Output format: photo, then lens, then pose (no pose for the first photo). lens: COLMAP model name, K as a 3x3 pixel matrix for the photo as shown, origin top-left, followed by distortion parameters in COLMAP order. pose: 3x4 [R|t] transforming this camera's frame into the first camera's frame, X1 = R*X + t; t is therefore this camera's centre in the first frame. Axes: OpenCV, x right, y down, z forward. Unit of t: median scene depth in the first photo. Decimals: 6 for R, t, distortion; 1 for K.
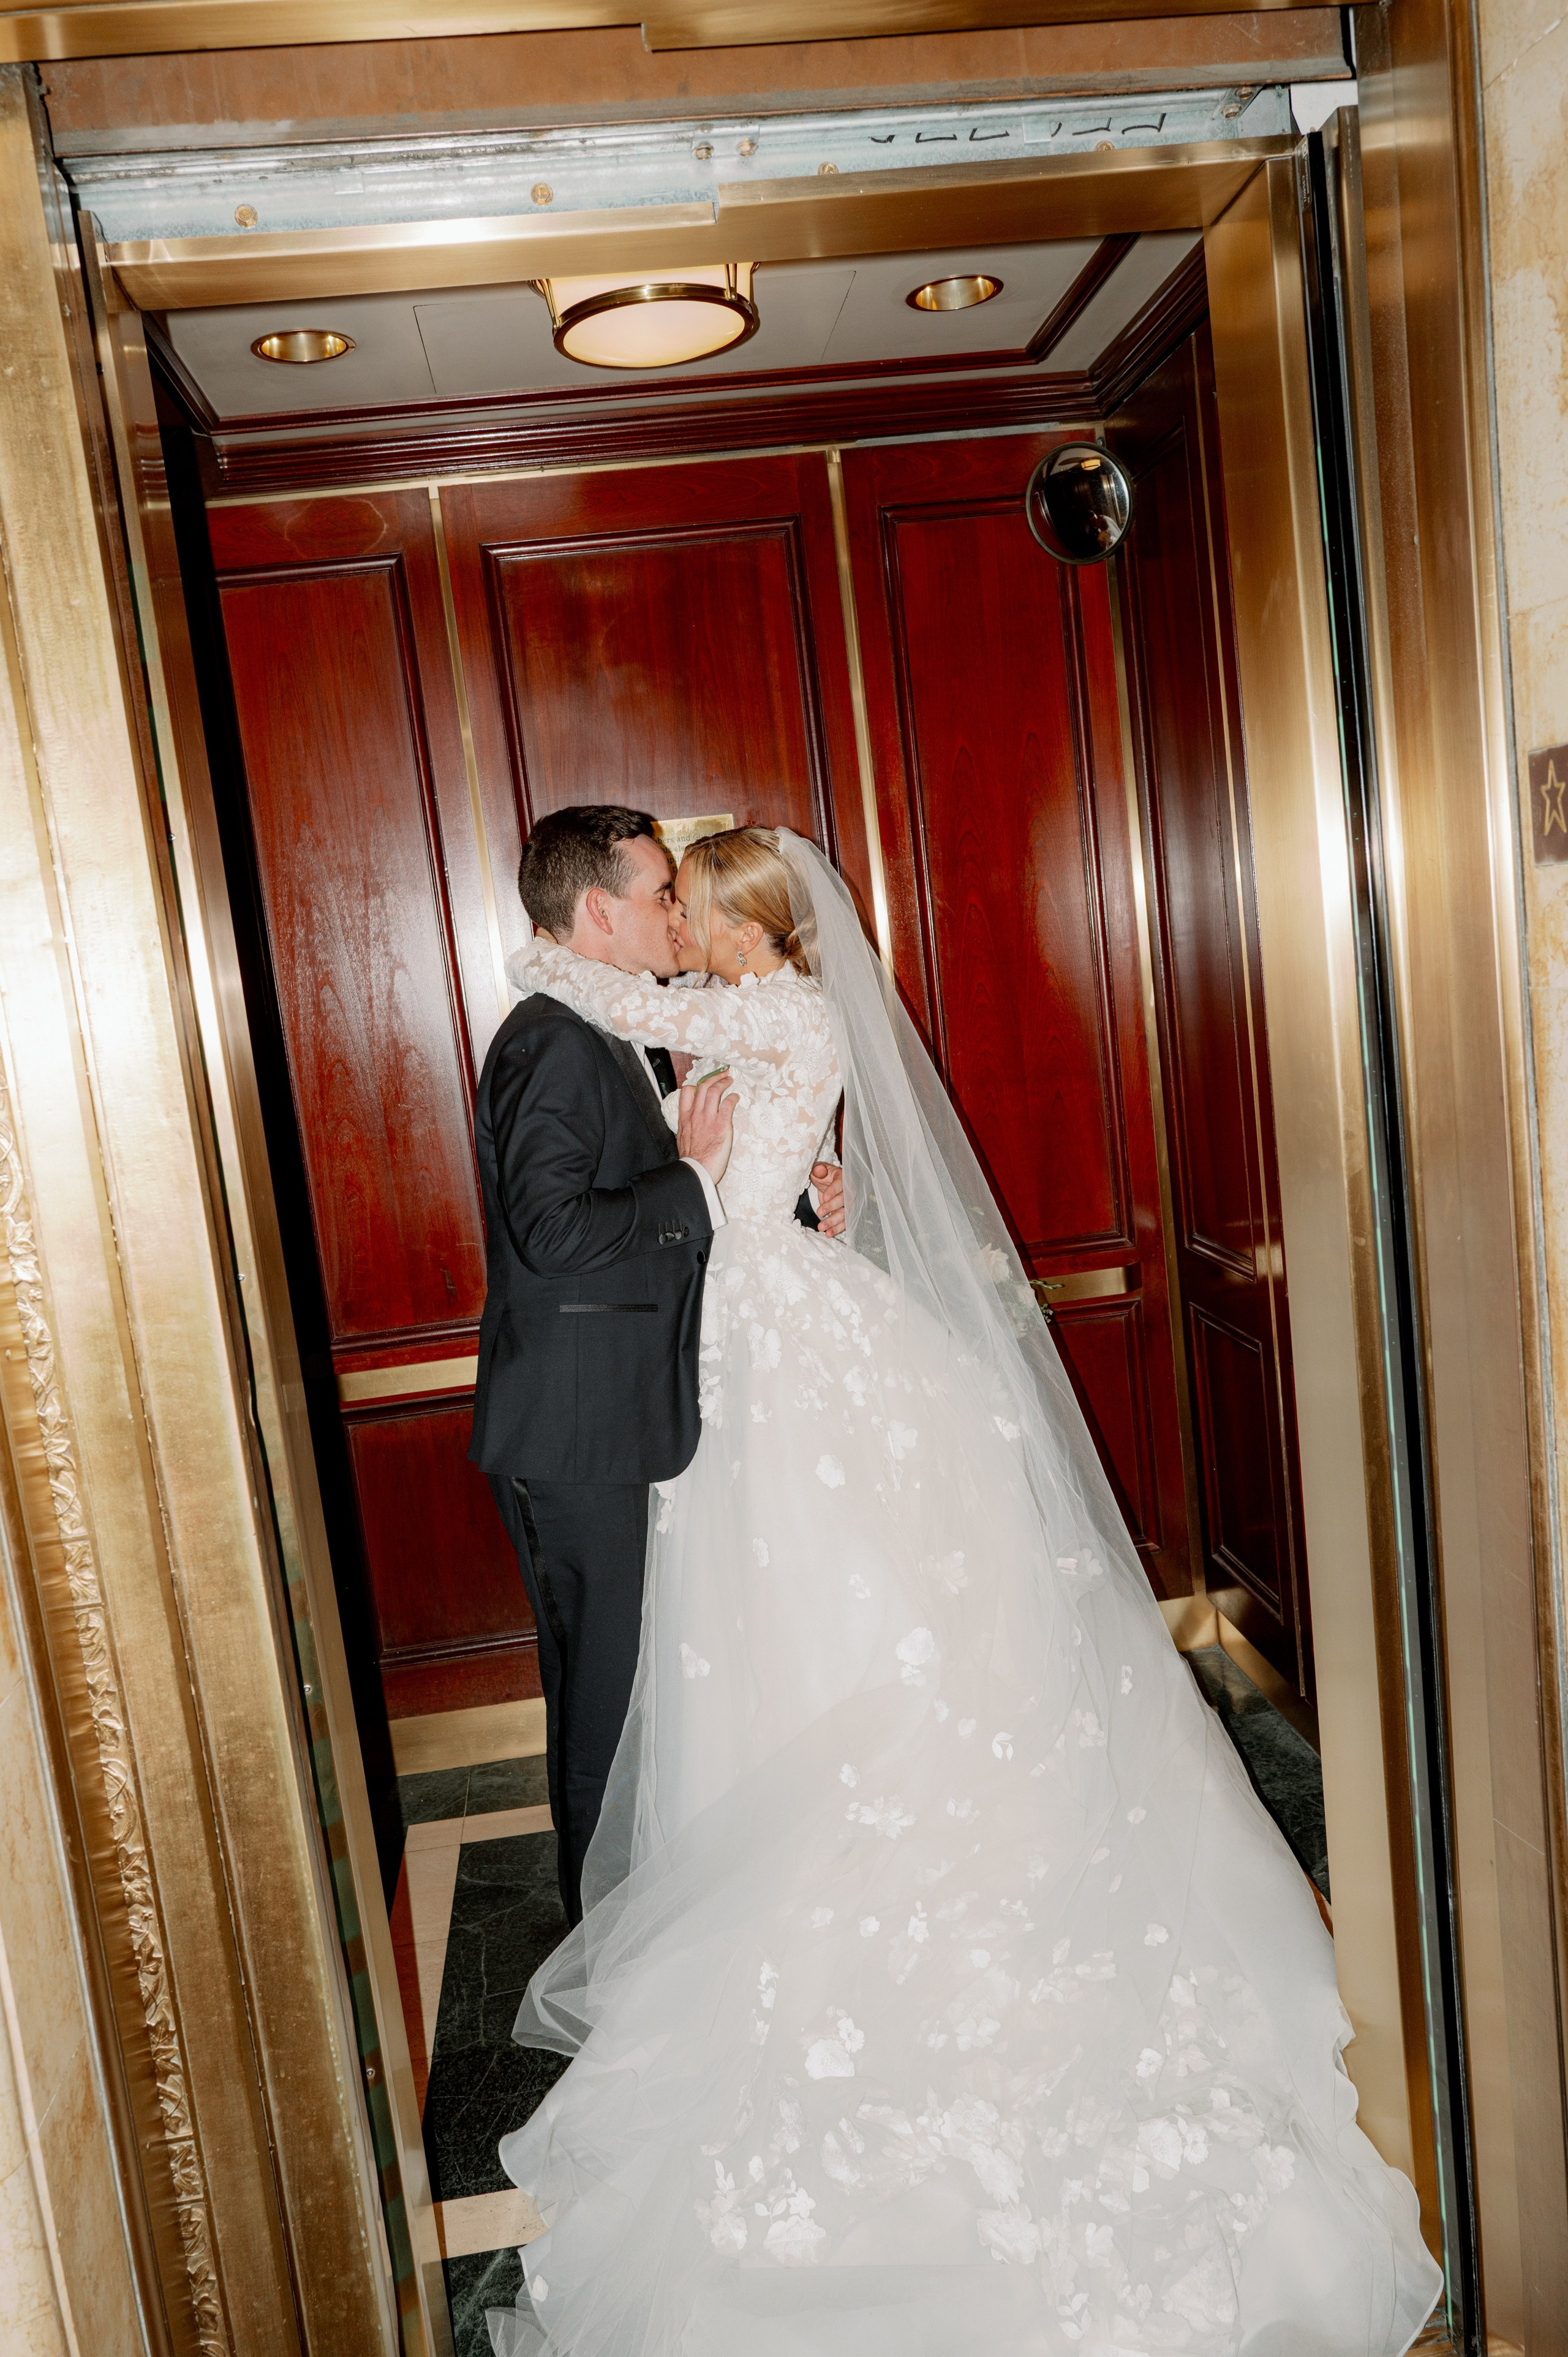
lens RADIAL K [[1799.8, 0, 784.4], [0, 1799.8, 1173.3], [0, 0, 1]] dist [-0.058608, 0.085477]
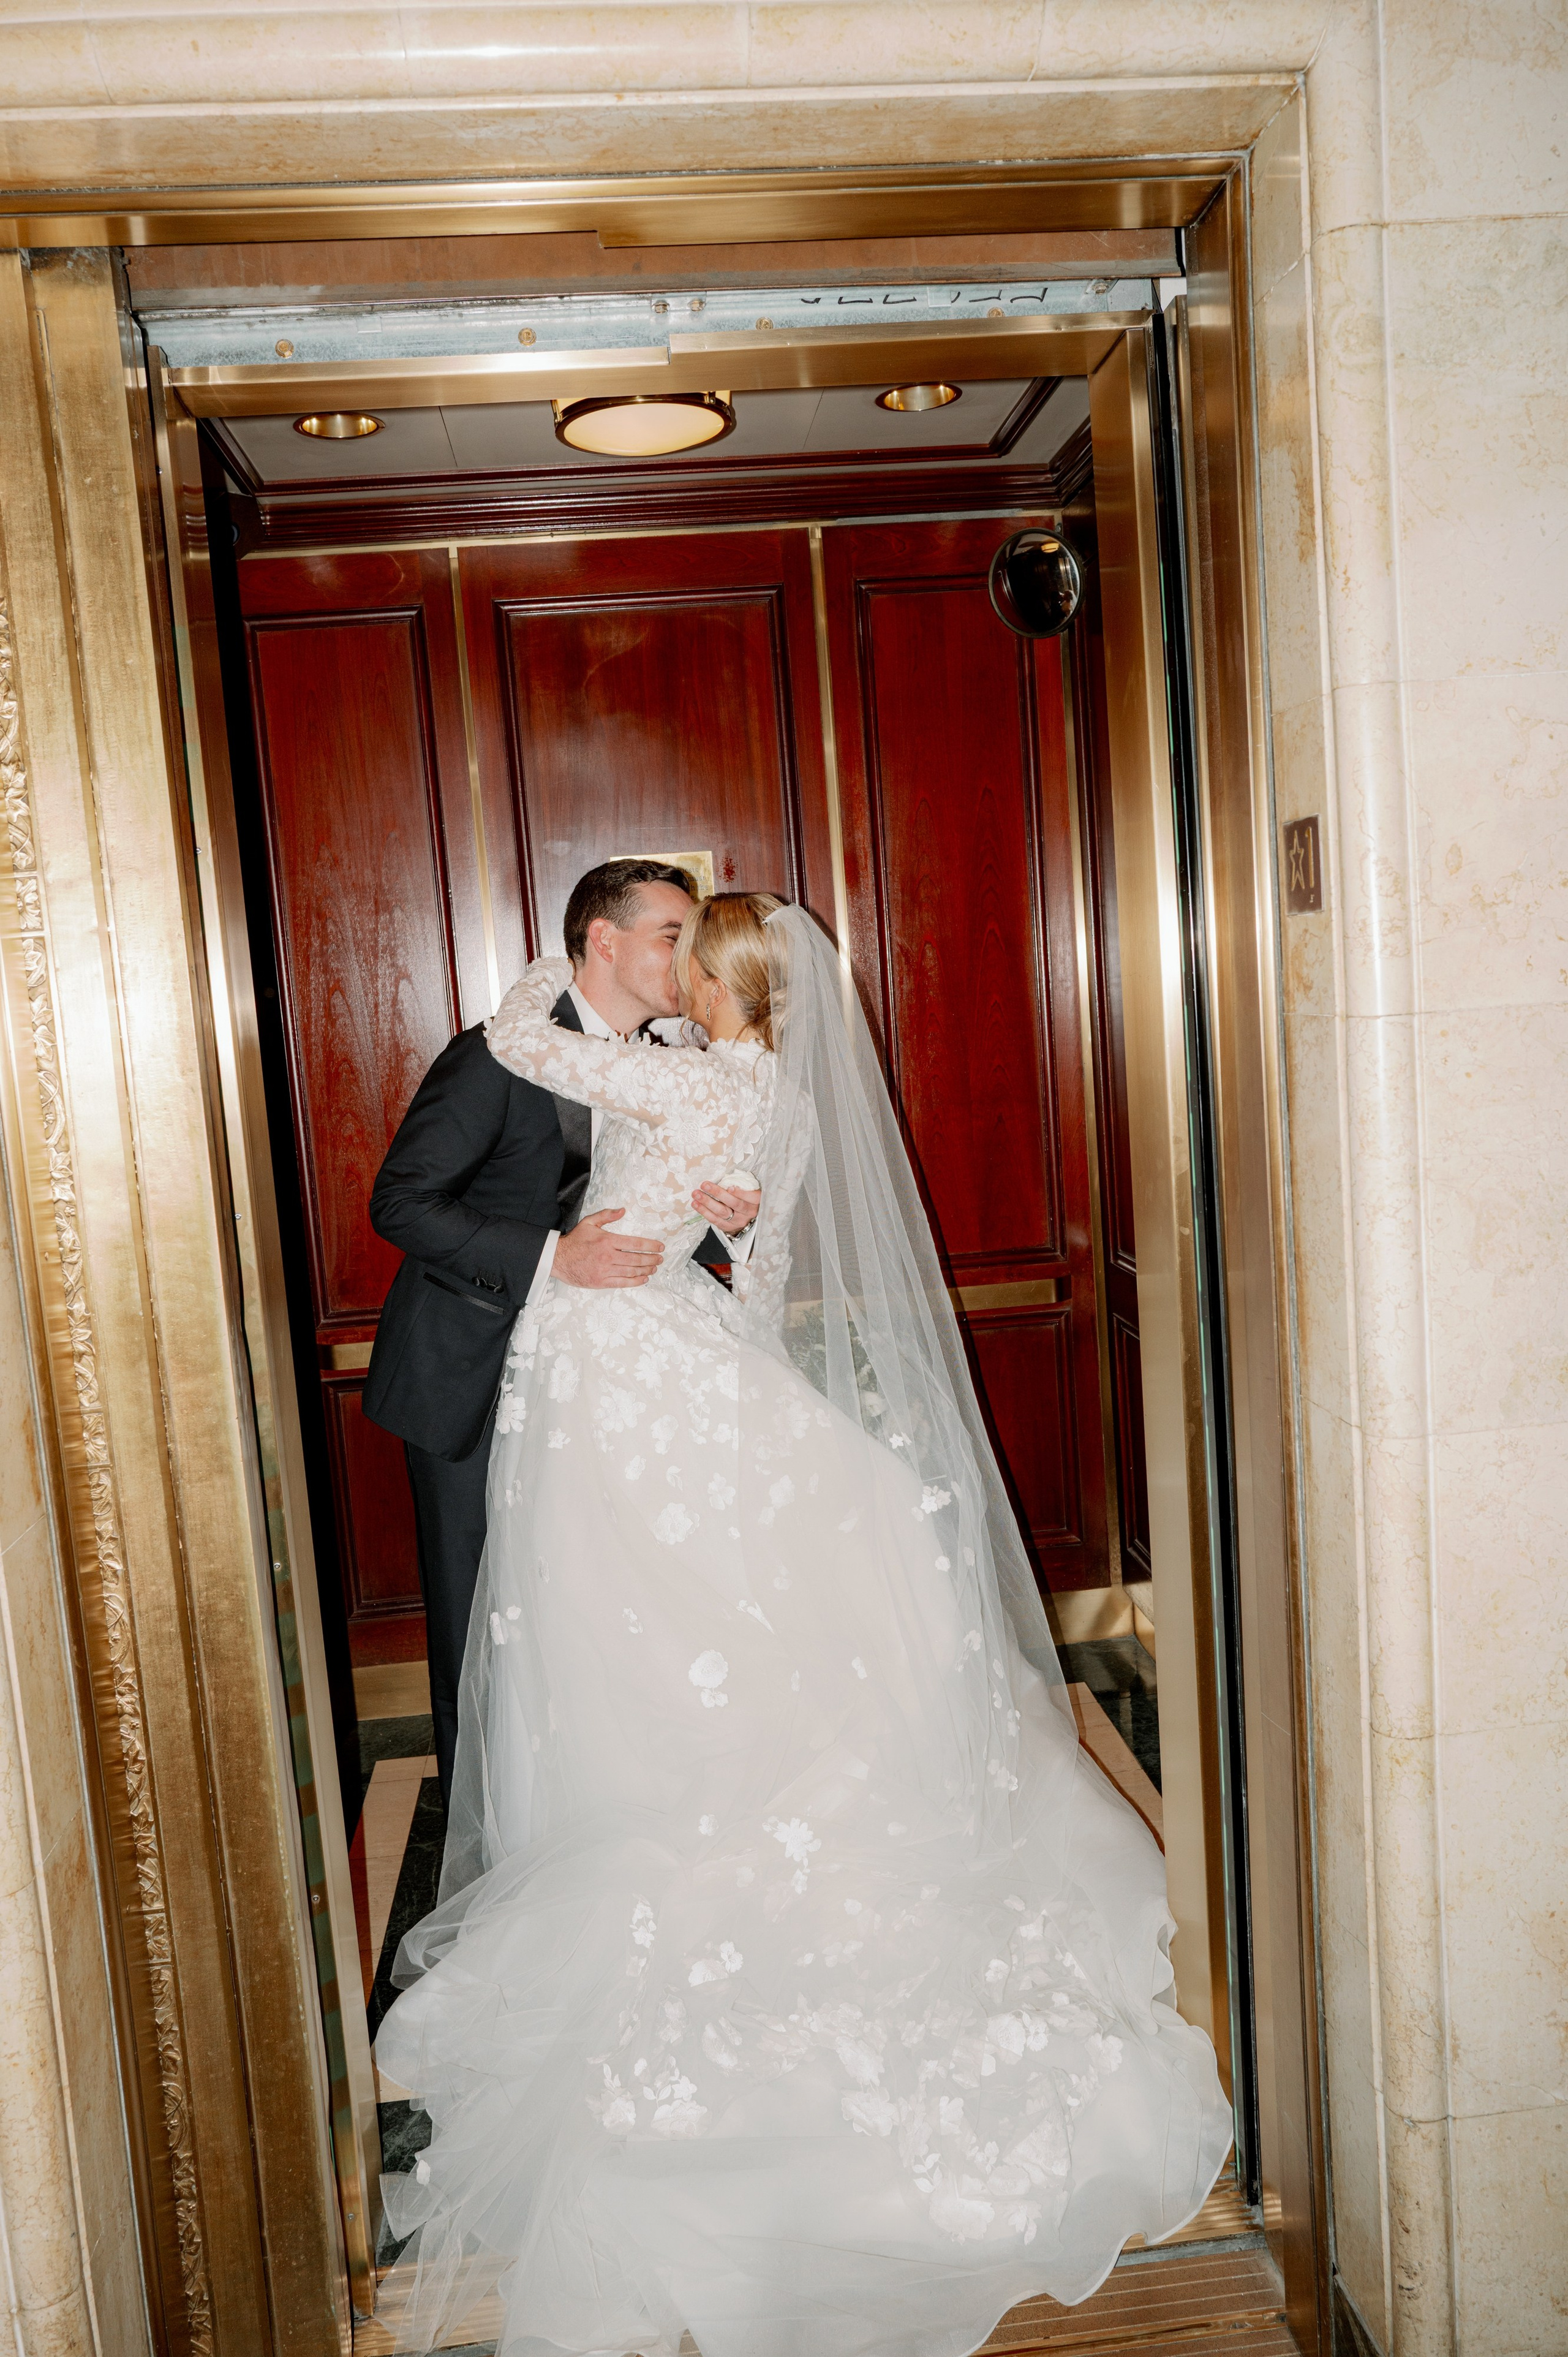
lens RADIAL K [[1799.8, 0, 784.0], [0, 1799.8, 1171.8], [0, 0, 1]] dist [-0.058608, 0.085477]
pose [[0.999089, 0.040913, -0.012119, 0.078320], [-0.041174, 0.998908, -0.022086, 0.040044], [0.011202, 0.022565, 0.999683, -0.205188]]
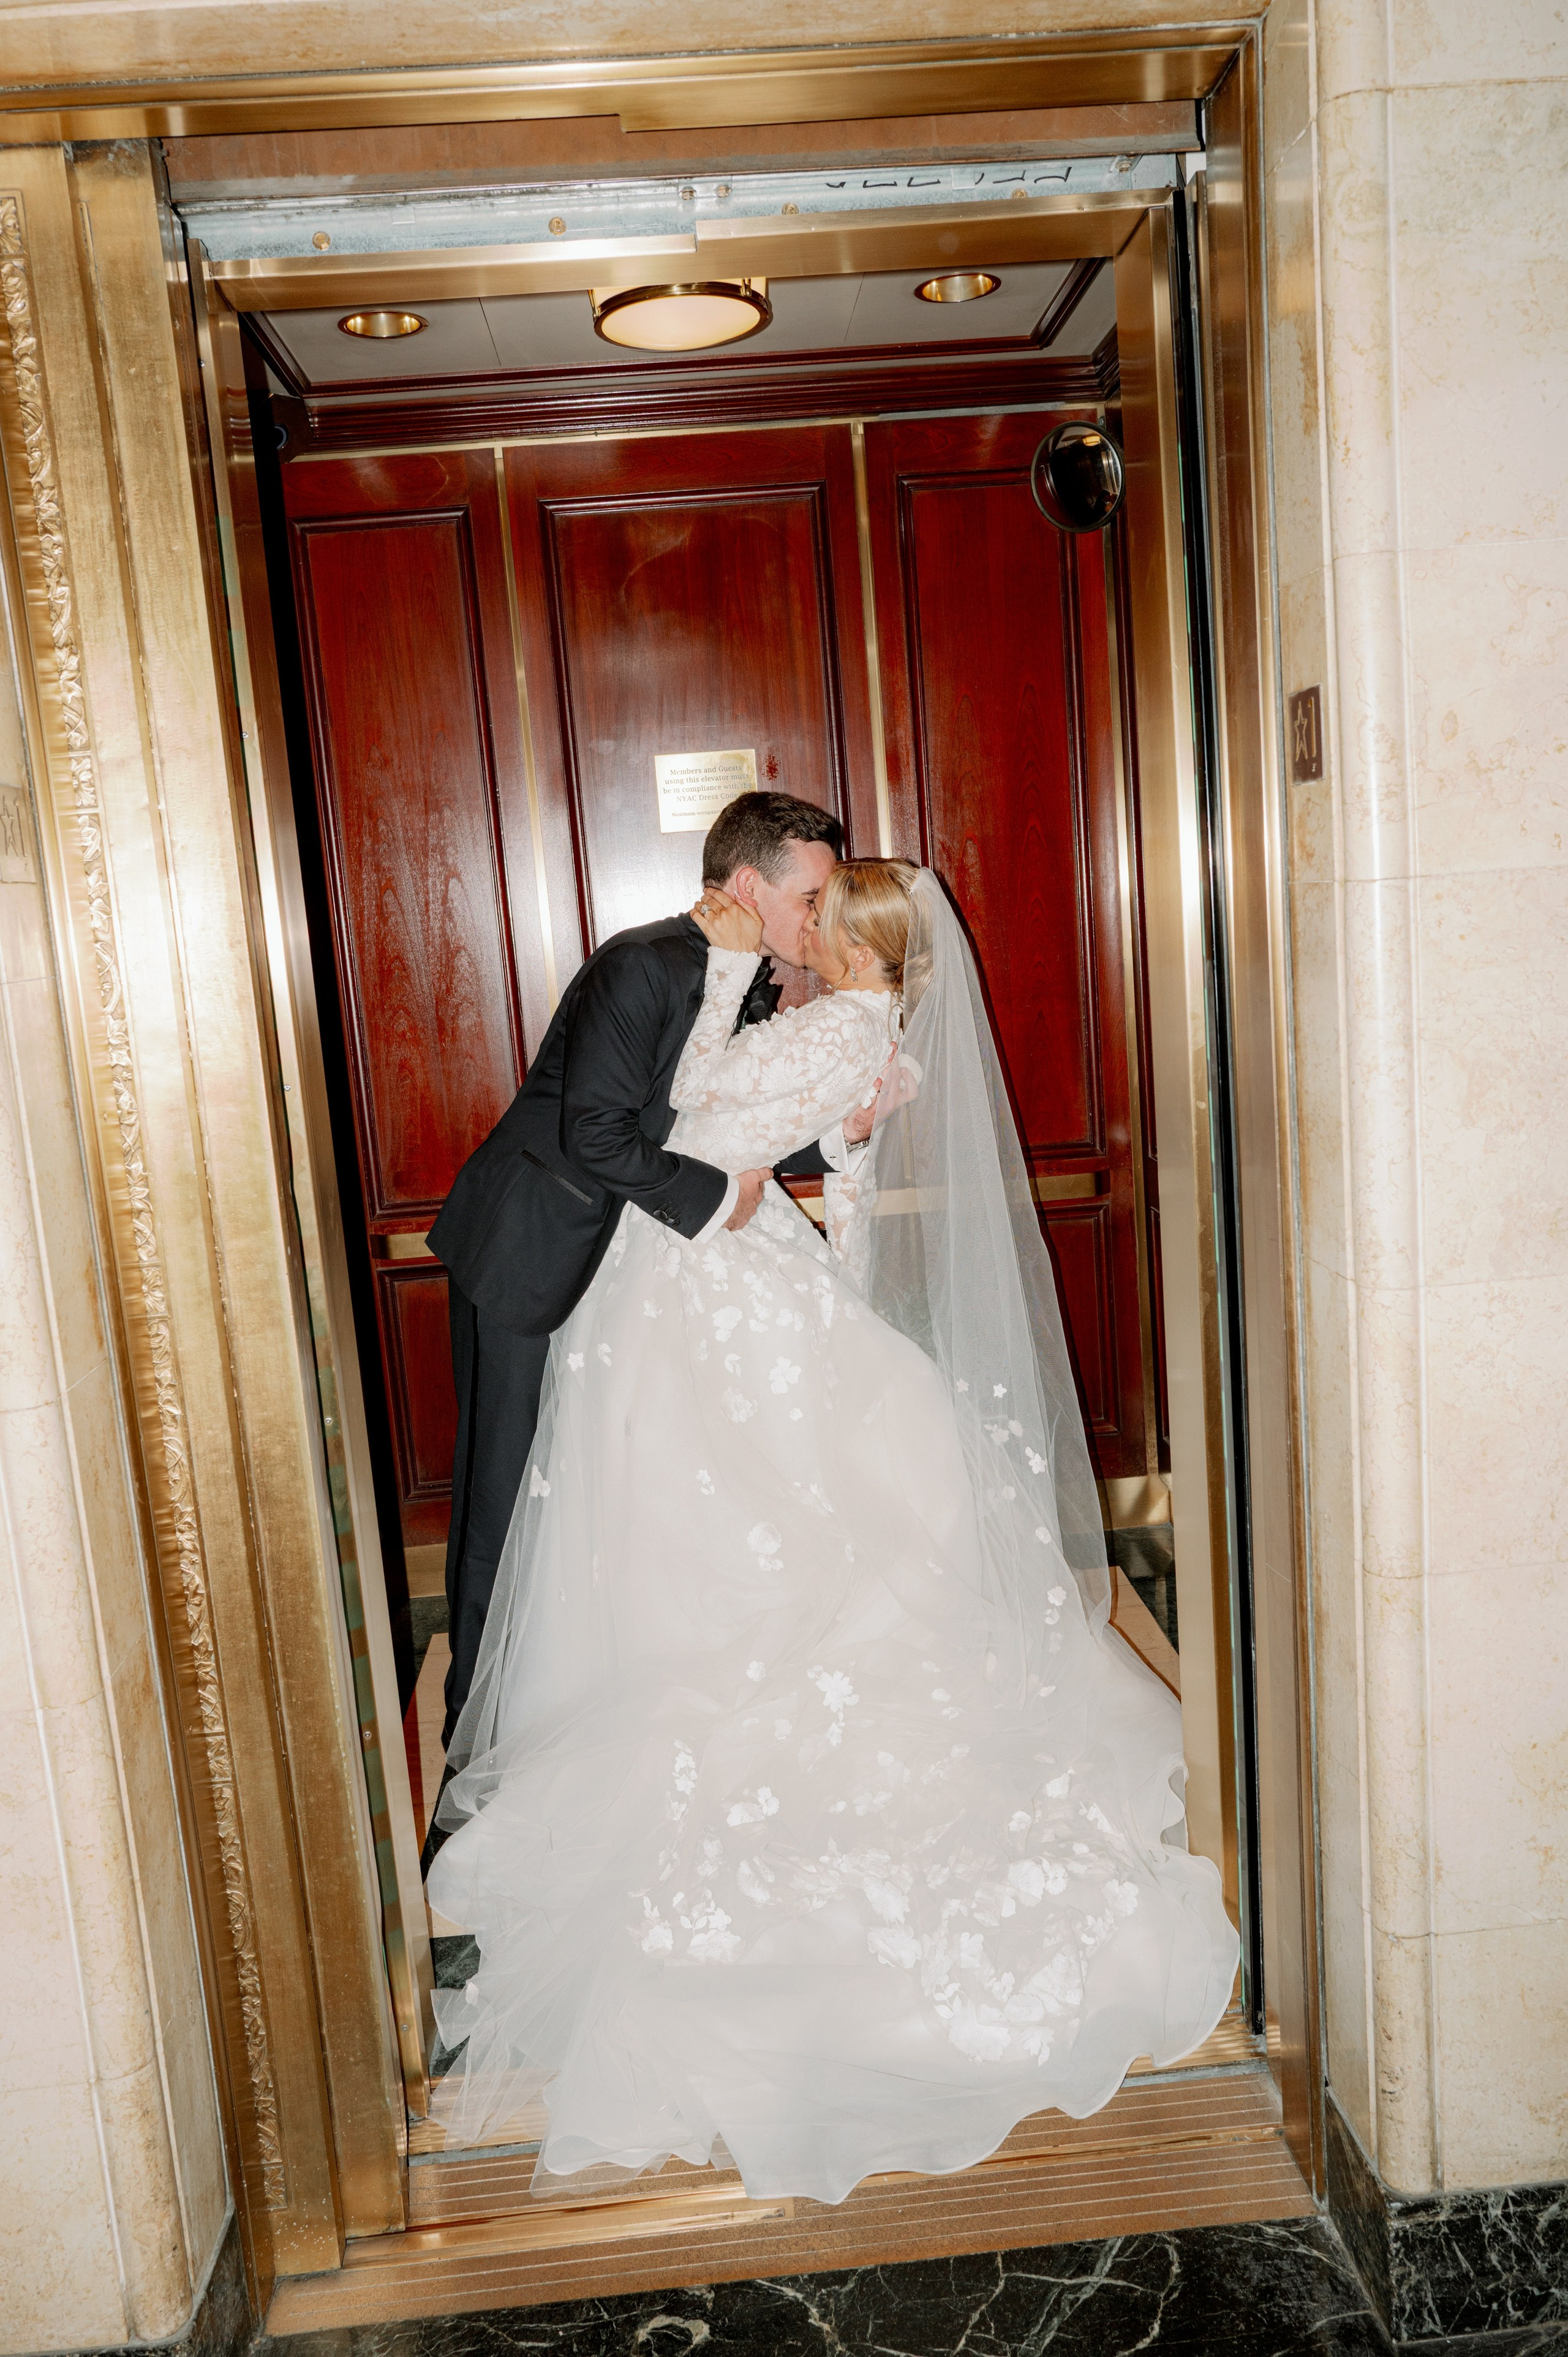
lens RADIAL K [[1799.8, 0, 783.8], [0, 1799.8, 1173.3], [0, 0, 1]] dist [-0.058608, 0.085477]
pose [[0.998079, 0.042769, -0.044829, 0.106786], [-0.041694, 0.998826, 0.024661, 0.073600], [0.045831, -0.022745, 0.998690, -0.251009]]
